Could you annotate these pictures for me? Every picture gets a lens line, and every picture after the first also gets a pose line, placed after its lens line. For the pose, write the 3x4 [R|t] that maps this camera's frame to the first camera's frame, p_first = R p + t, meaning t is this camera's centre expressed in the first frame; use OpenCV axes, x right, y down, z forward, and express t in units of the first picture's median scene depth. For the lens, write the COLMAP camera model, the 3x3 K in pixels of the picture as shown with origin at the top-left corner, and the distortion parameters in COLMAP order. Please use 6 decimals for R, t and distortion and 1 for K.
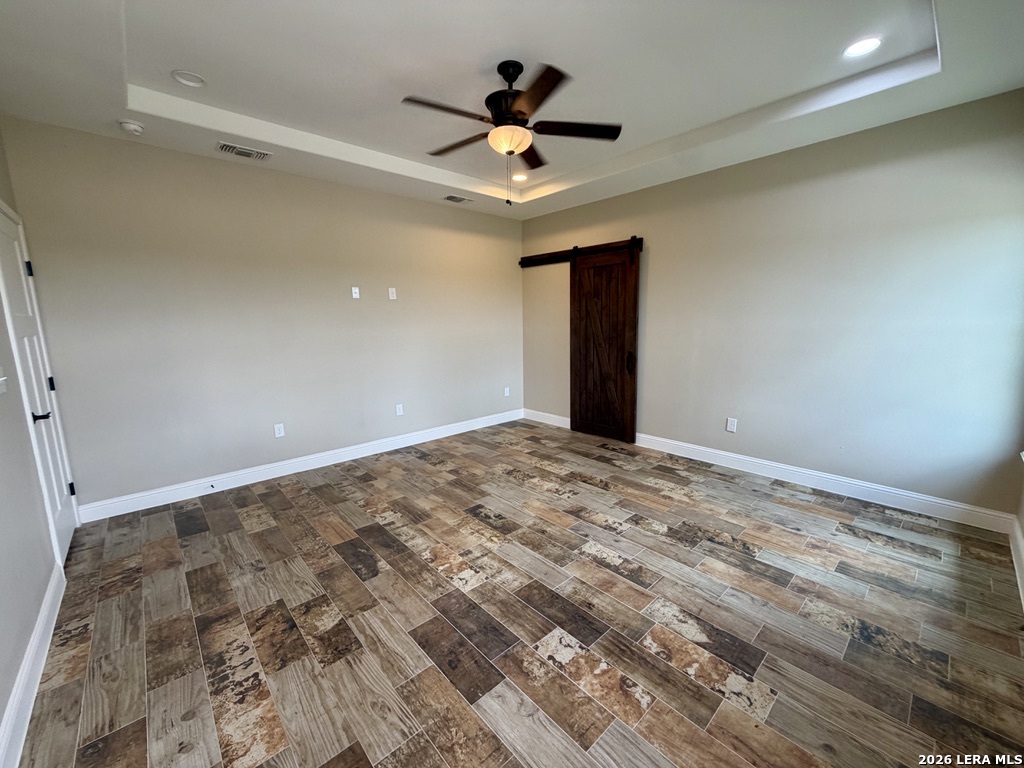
lens RADIAL K [[407.8, 0, 502.1], [0, 407.8, 386.9], [0, 0, 1]] dist [-0.000475, 0.000722]
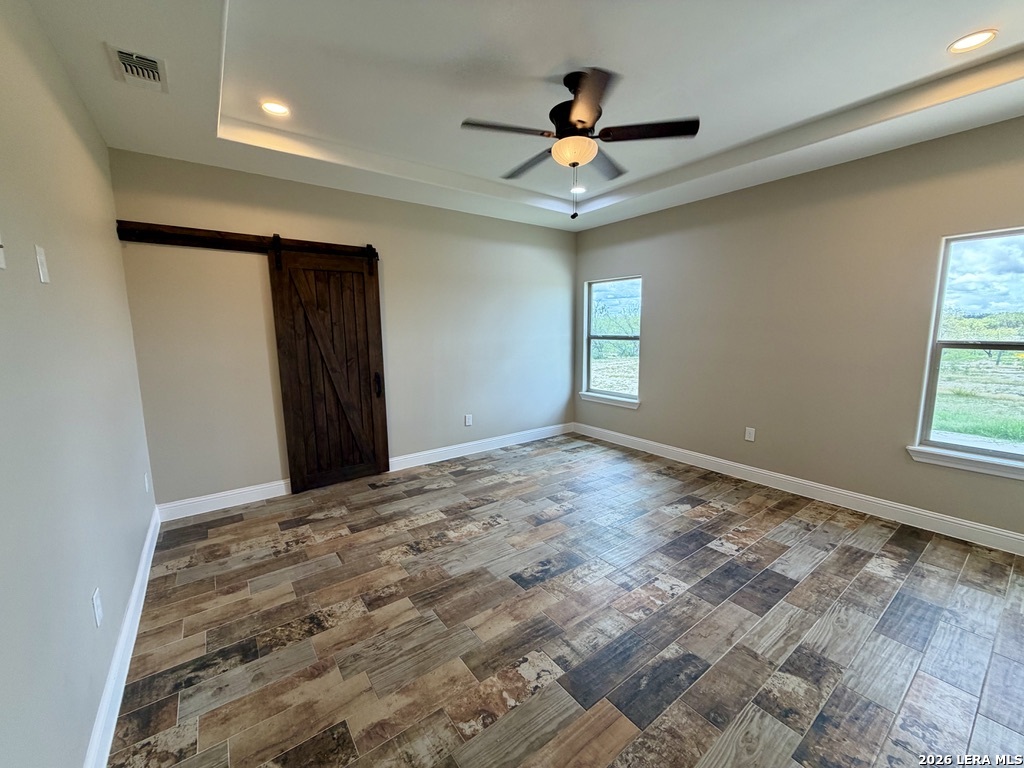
lens RADIAL K [[407.8, 0, 520.1], [0, 407.8, 383.3], [0, 0, 1]] dist [-0.000475, 0.000722]
pose [[0.086005, -0.124521, 0.988483, -0.778377], [0.170244, 0.979403, 0.108565, -0.151378], [-0.981642, 0.158946, 0.105432, 0.851472]]
